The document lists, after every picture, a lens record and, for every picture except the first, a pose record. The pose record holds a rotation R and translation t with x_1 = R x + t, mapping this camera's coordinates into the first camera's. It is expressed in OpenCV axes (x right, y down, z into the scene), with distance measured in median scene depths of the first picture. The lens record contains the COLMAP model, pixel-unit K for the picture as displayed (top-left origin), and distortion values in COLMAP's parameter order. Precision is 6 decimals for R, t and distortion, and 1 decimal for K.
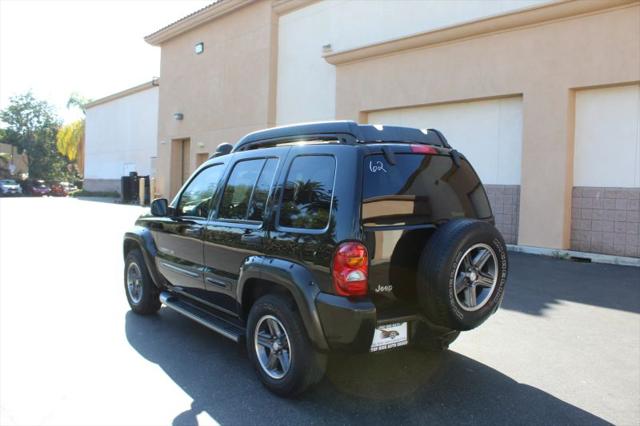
lens RADIAL K [[538.9, 0, 326.7], [0, 538.9, 213.5], [0, 0, 1]] dist [-0.170965, 0.155127]
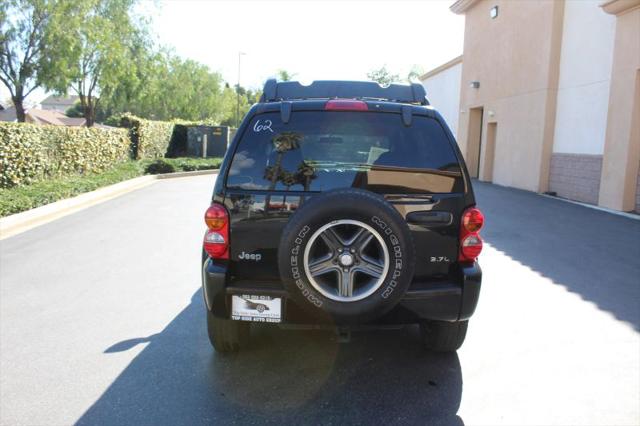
lens RADIAL K [[538.9, 0, 326.7], [0, 538.9, 213.5], [0, 0, 1]] dist [-0.170965, 0.155127]
pose [[0.779412, 0.090180, -0.619988, 0.515681], [-0.057059, 0.995691, 0.073097, -0.007023], [0.623908, -0.021597, 0.781199, 0.232059]]
